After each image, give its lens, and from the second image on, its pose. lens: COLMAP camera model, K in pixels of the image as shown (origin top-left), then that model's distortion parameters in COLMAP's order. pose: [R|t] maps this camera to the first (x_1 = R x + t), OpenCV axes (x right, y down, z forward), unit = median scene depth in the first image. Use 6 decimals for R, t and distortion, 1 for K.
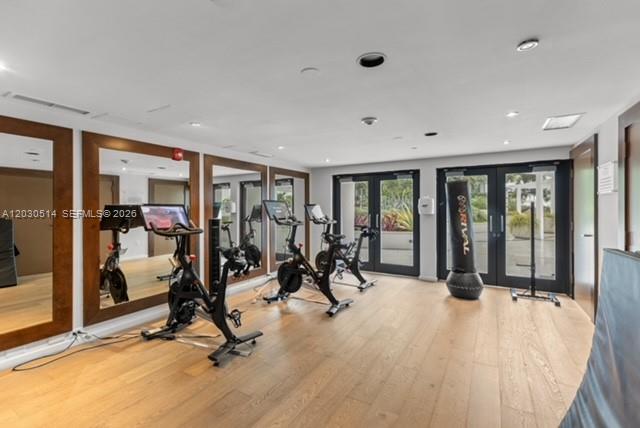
lens RADIAL K [[289.6, 0, 319.9], [0, 289.6, 210.8], [0, 0, 1]] dist [-0.003924, -0.000378]
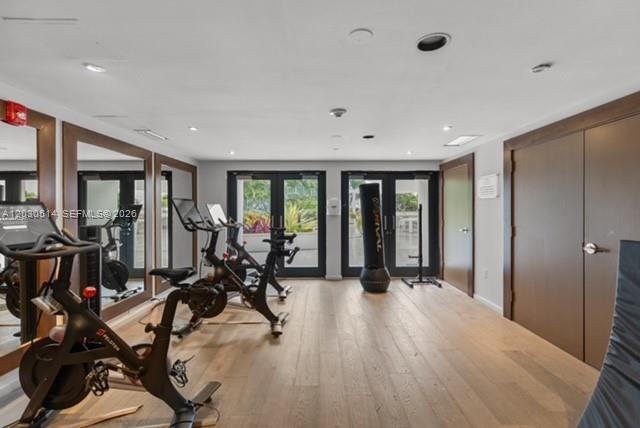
lens RADIAL K [[289.6, 0, 320.5], [0, 289.6, 212.6], [0, 0, 1]] dist [-0.003924, -0.000378]
pose [[0.851890, -0.004679, 0.523700, -0.253487], [0.003772, 0.999989, 0.002799, -0.000216], [-0.523708, -0.000409, 0.851898, 0.182199]]
